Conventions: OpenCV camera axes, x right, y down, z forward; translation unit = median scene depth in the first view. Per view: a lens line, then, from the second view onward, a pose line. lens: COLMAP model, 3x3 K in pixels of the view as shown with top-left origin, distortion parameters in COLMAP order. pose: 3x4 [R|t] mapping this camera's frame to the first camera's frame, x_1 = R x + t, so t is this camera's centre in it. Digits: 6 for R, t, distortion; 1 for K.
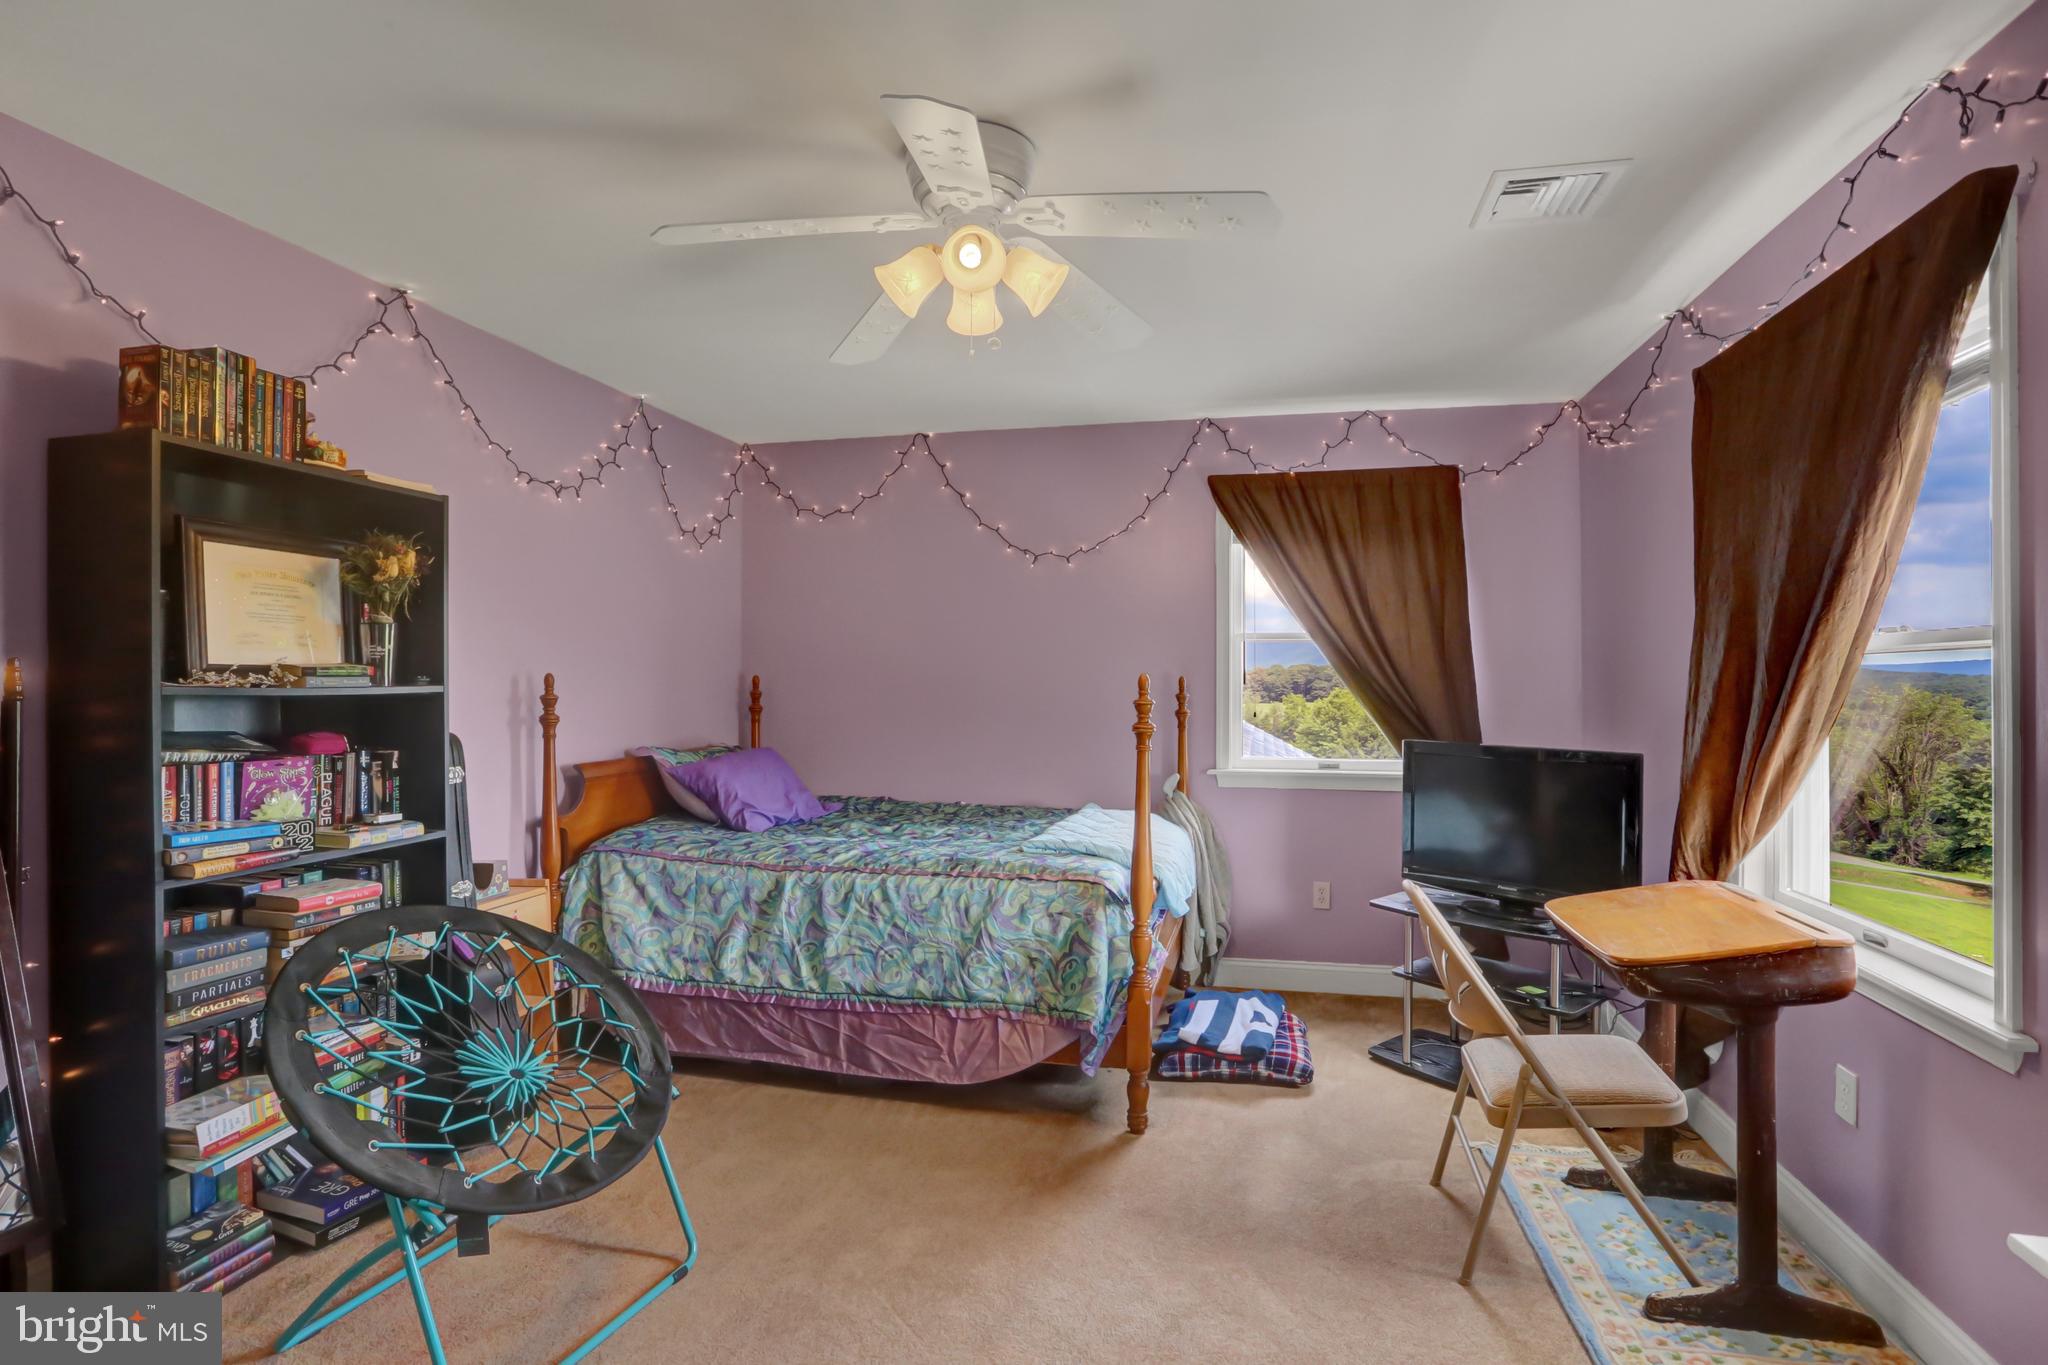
lens RADIAL K [[1014.4, 0, 1024.0], [0, 1014.4, 682.5], [0, 0, 1]] dist [-0.041589, 0.011396]
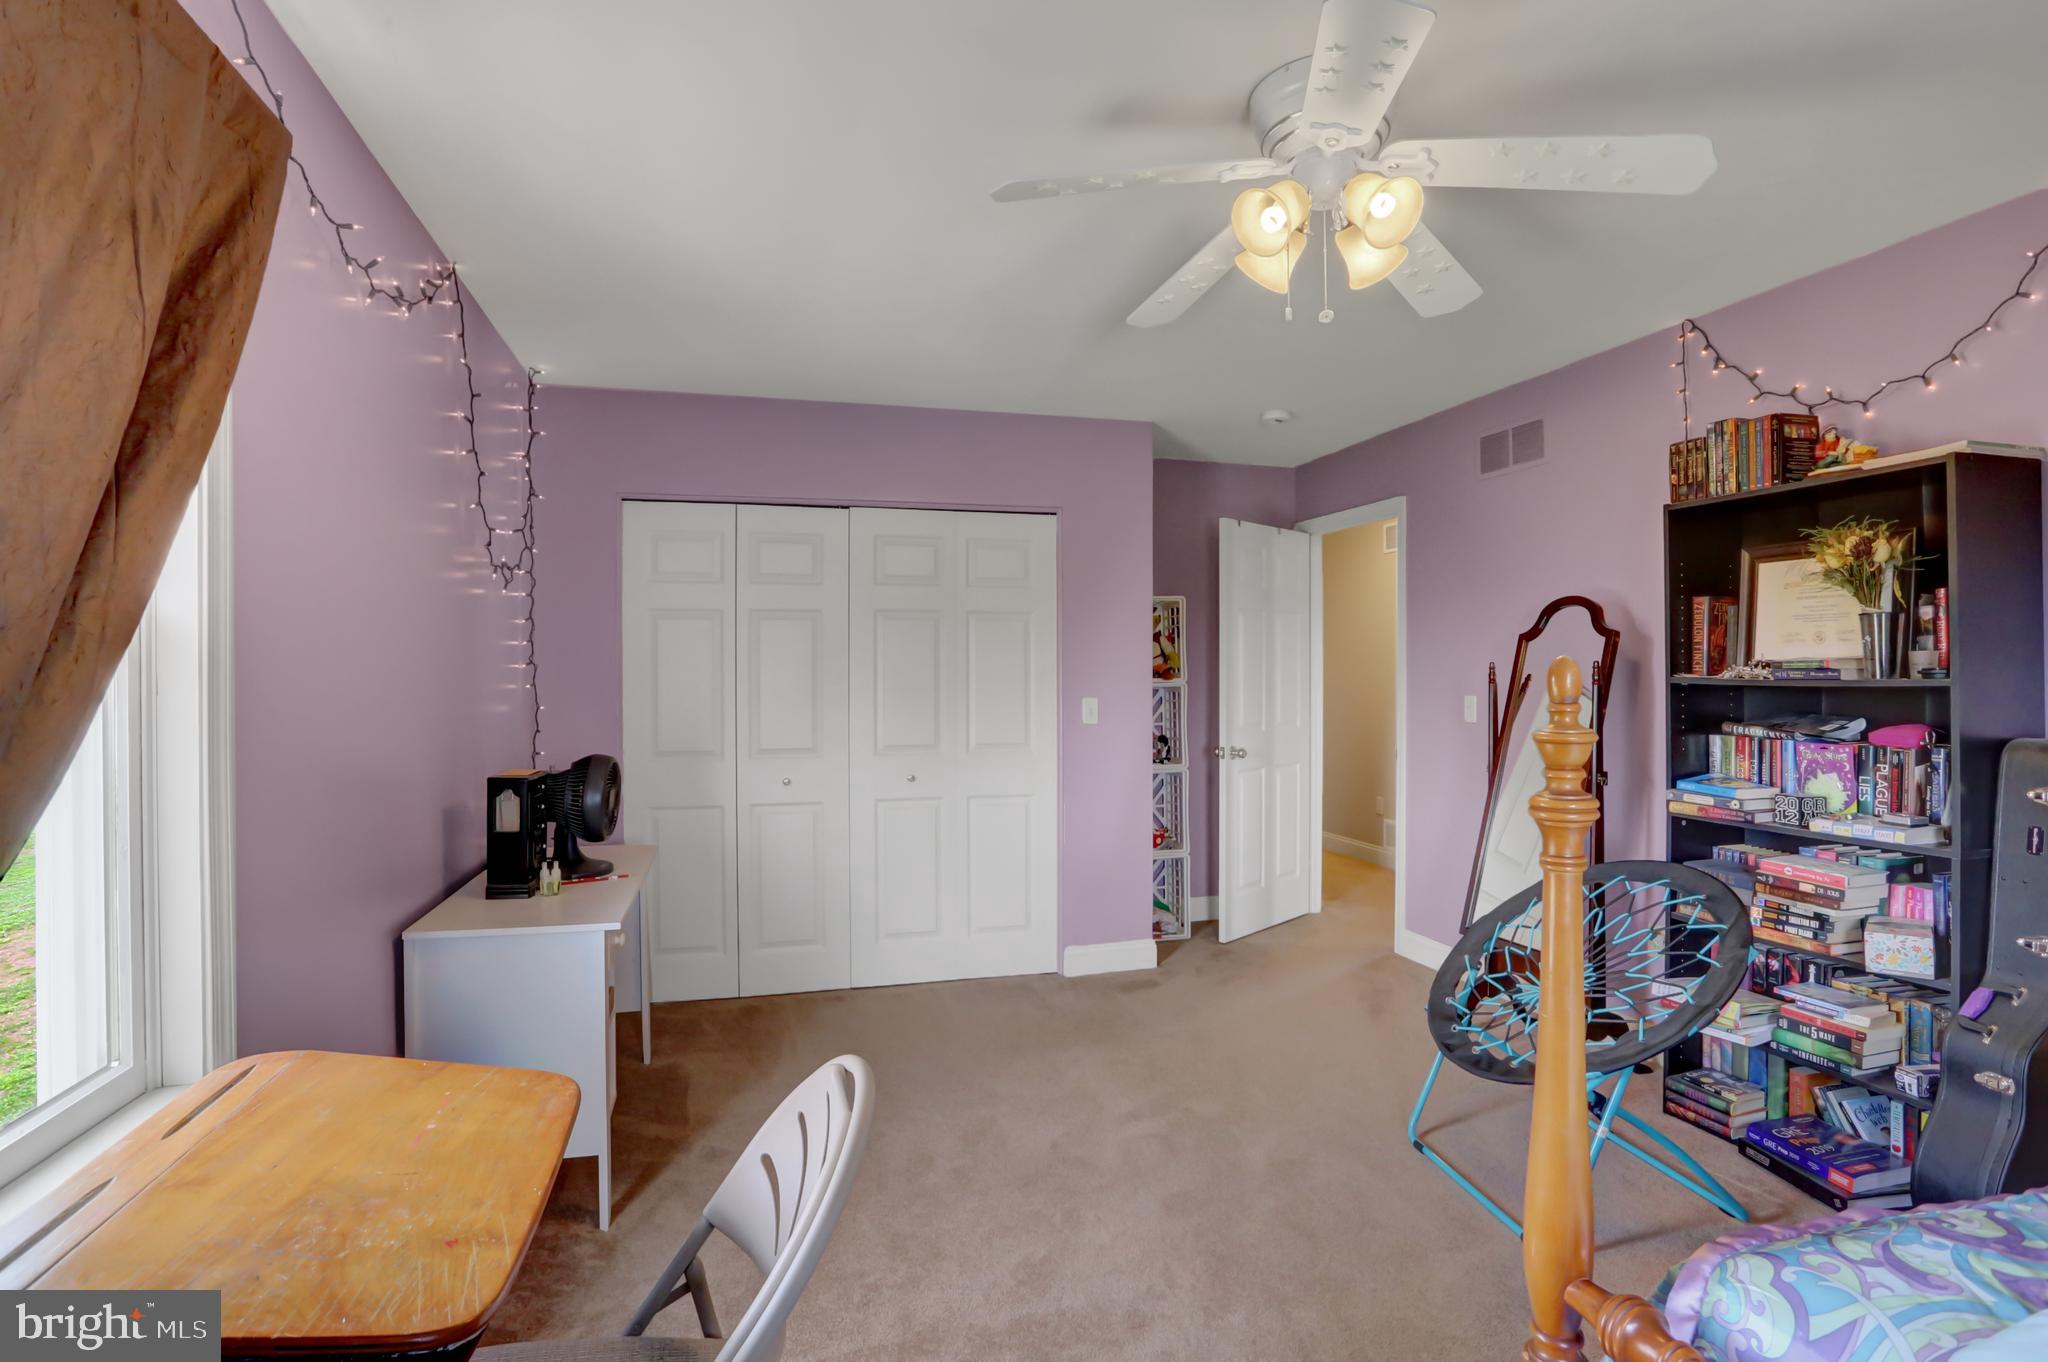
lens RADIAL K [[1014.4, 0, 1024.0], [0, 1014.4, 681.0], [0, 0, 1]] dist [-0.041589, 0.011396]
pose [[-0.883430, 0.002200, -0.468559, 0.601564], [0.001343, 0.999997, 0.002161, 0.003922], [0.468562, 0.001280, -0.883430, 1.663978]]
